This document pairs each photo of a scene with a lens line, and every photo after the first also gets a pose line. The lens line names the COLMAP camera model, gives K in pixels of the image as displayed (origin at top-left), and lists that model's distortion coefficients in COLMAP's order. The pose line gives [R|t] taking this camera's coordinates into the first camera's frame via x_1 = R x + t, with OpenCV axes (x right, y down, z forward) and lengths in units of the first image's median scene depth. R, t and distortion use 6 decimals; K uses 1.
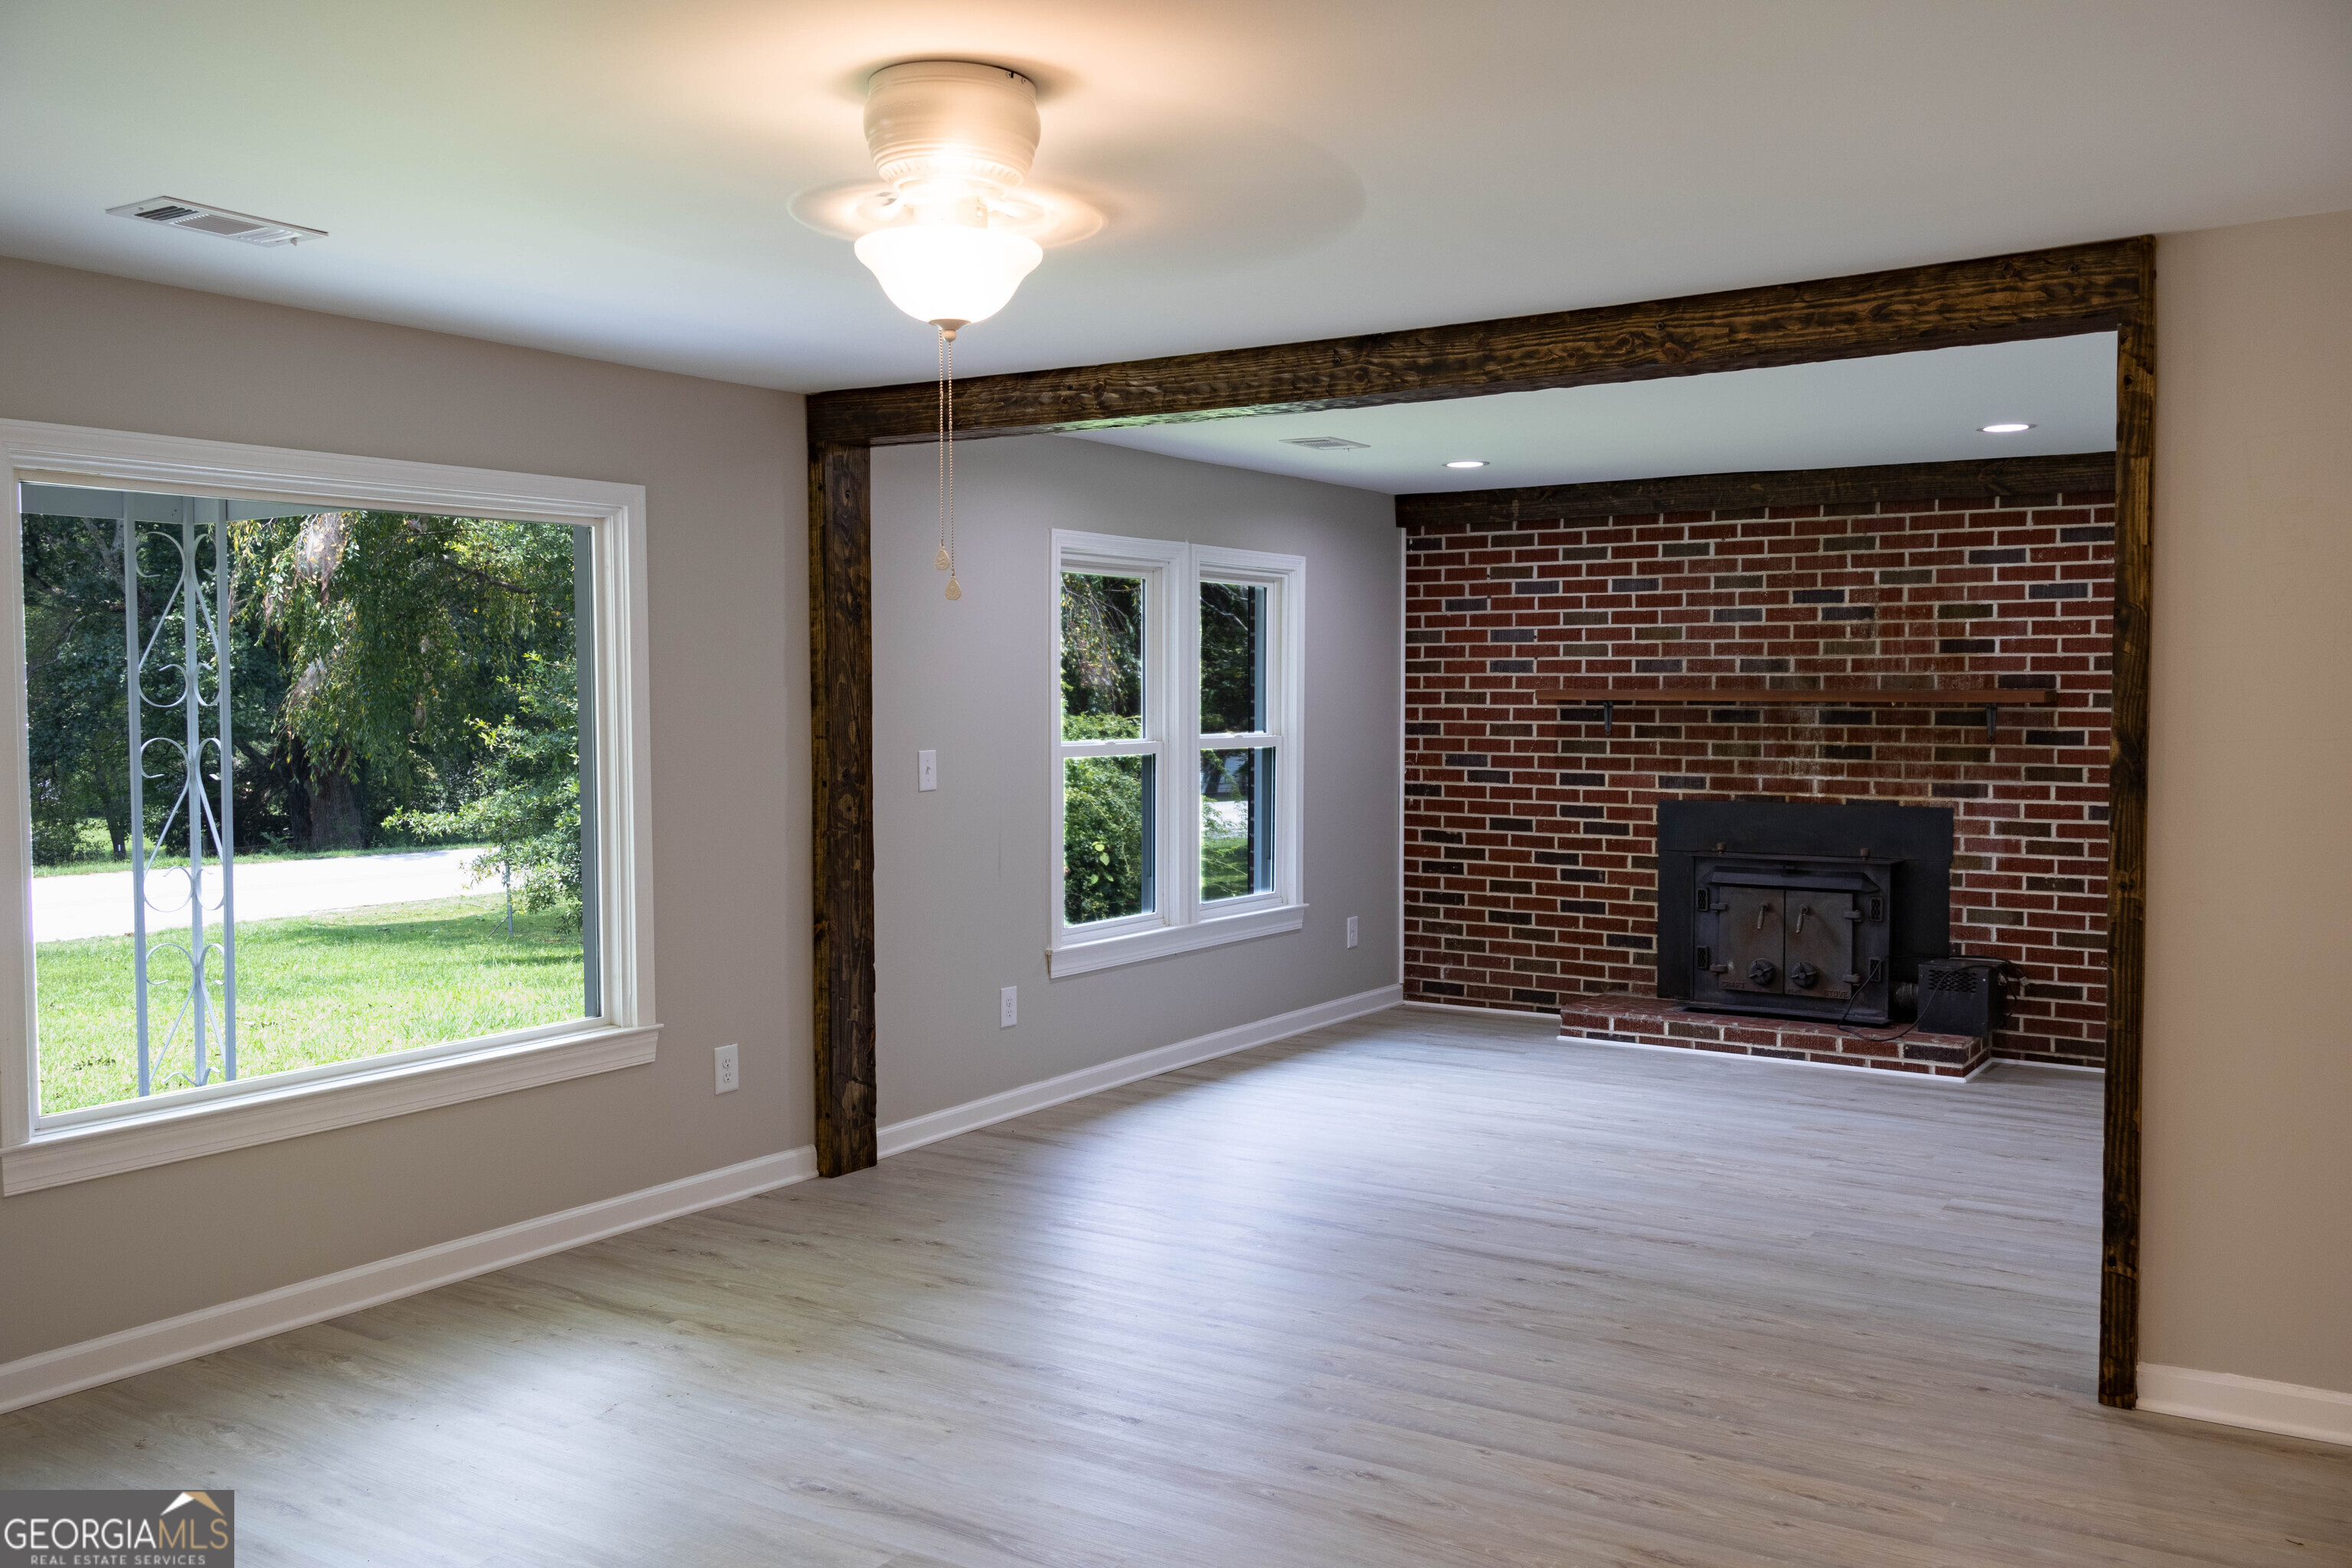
lens RADIAL K [[1966.9, 0, 1165.2], [0, 1966.9, 769.8], [0, 0, 1]] dist [0.011867, -0.025917]
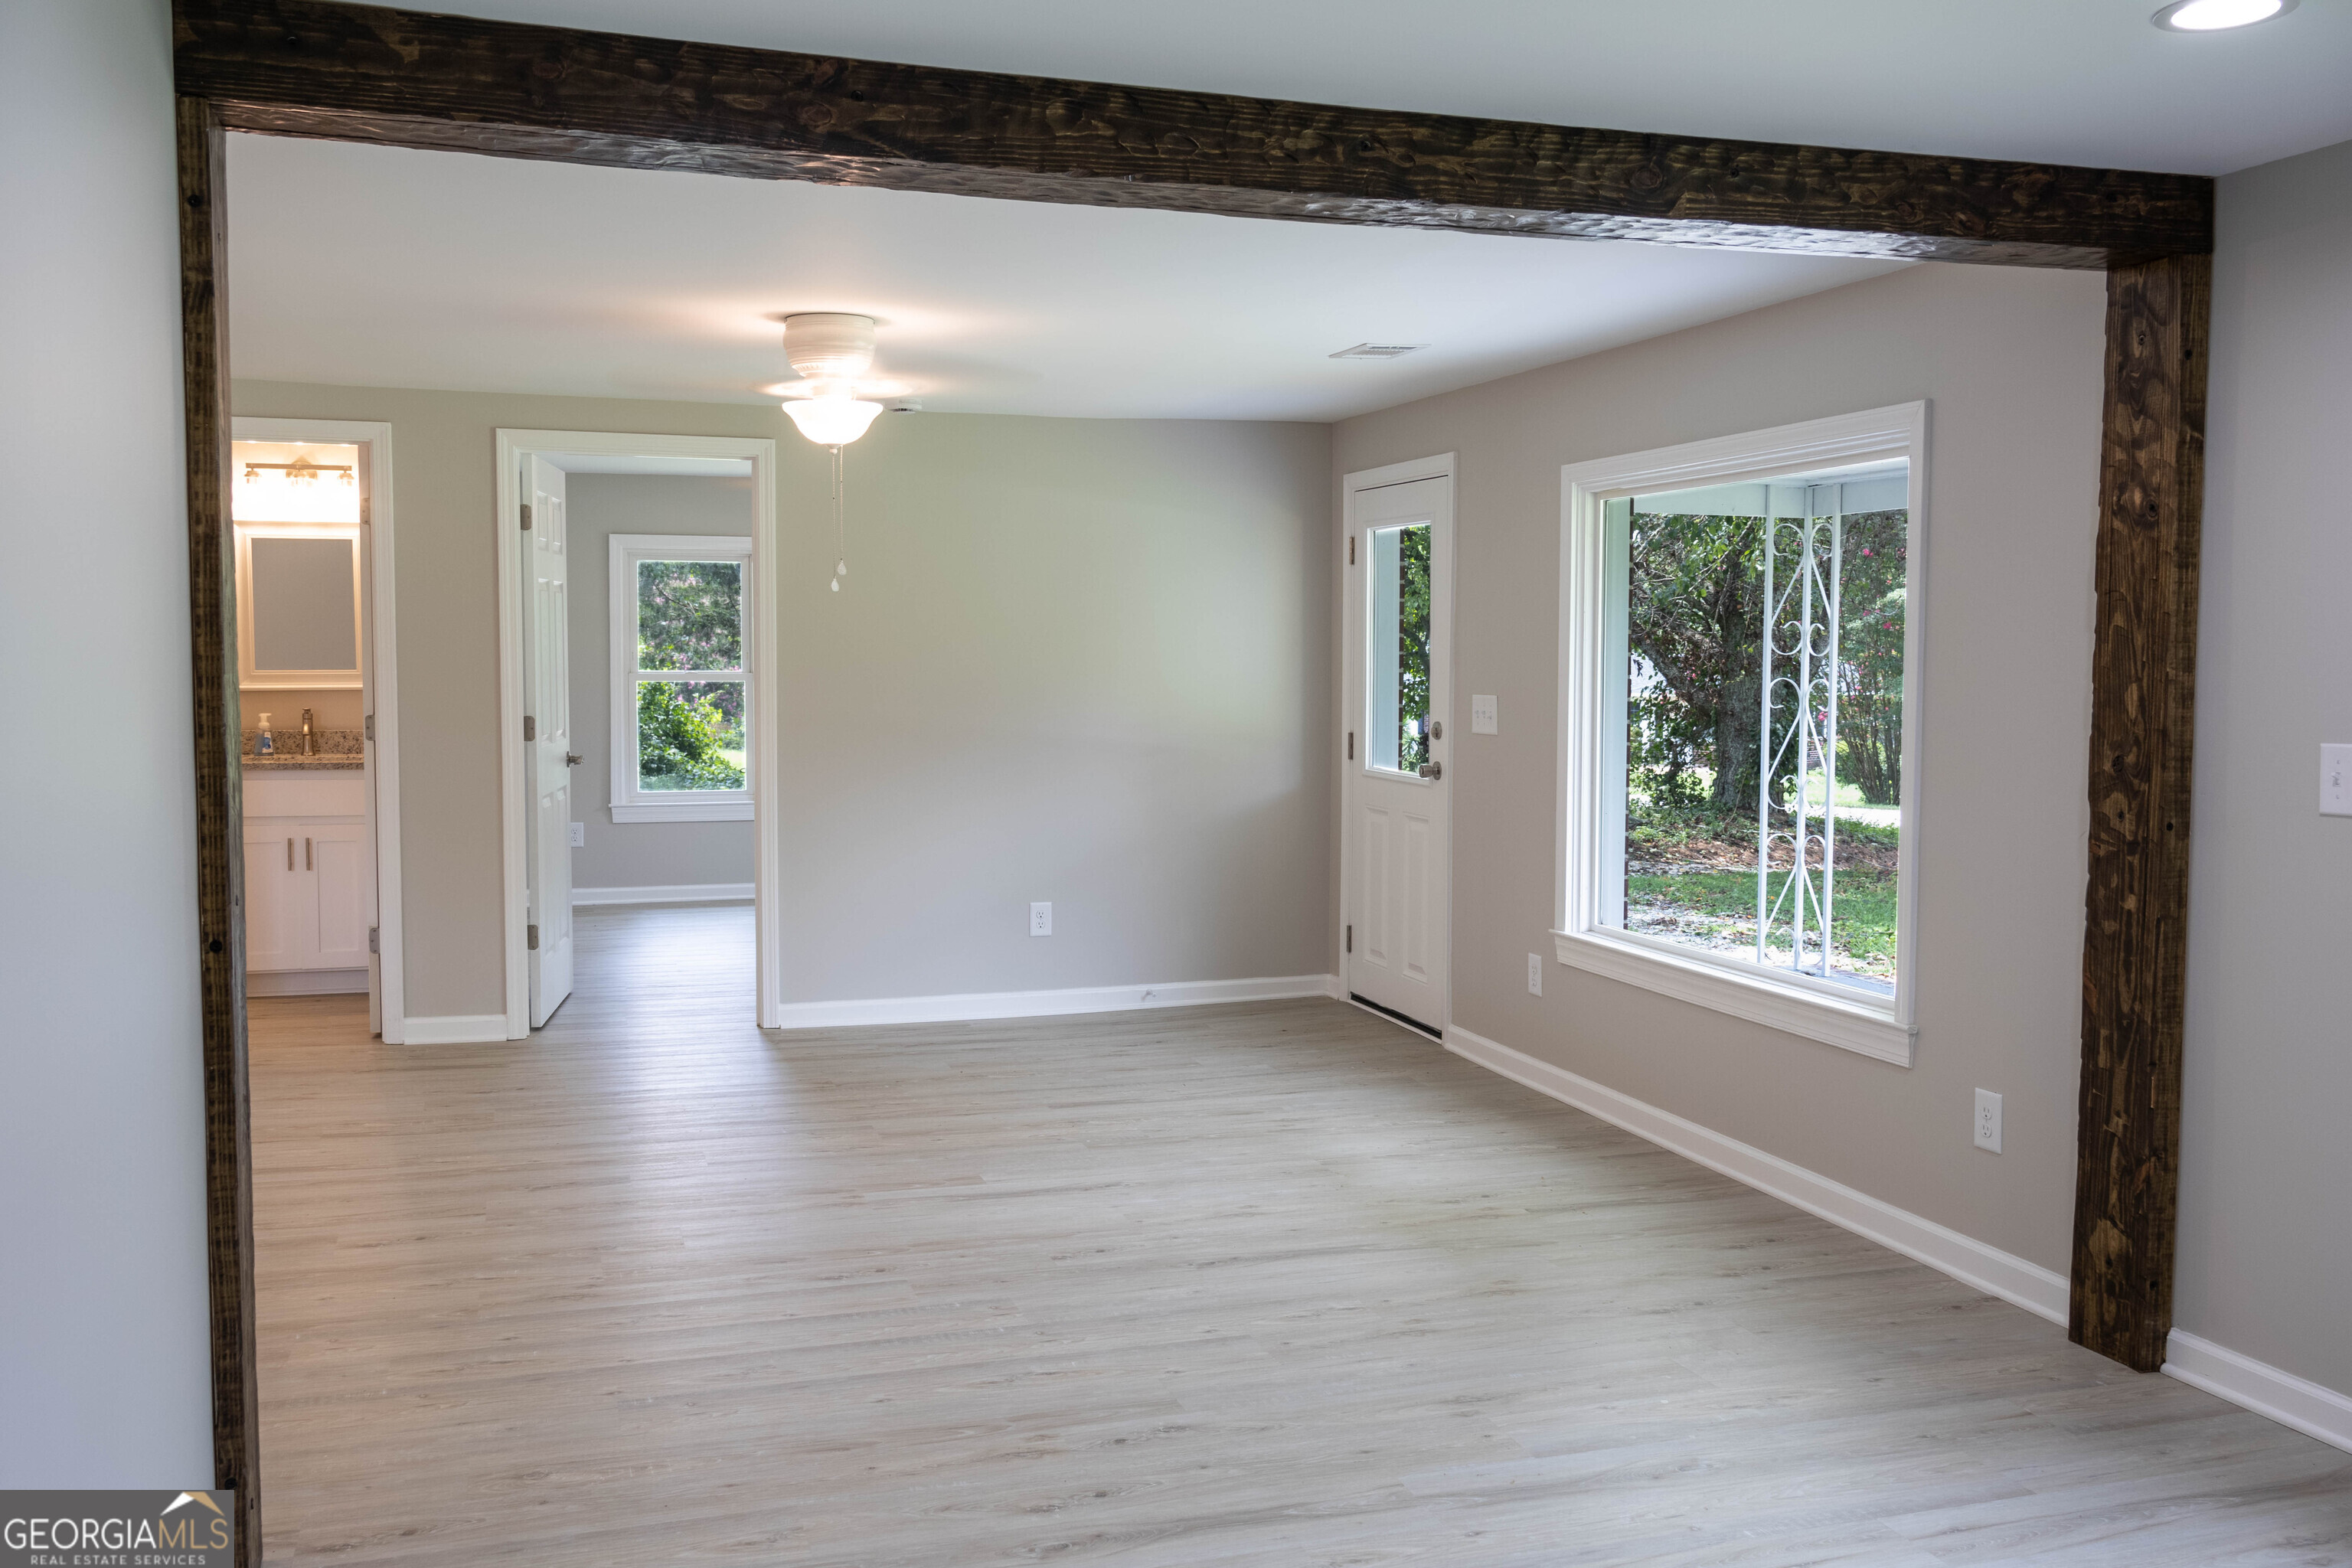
lens RADIAL K [[2042.0, 0, 1169.9], [0, 2042.0, 783.8], [0, 0, 1]] dist [-0.008644, -0.008368]
pose [[-0.627382, 0.051779, -0.776988, 0.714245], [-0.034394, 0.994971, 0.094077, -0.055206], [0.777952, 0.085746, -0.622446, 1.460148]]
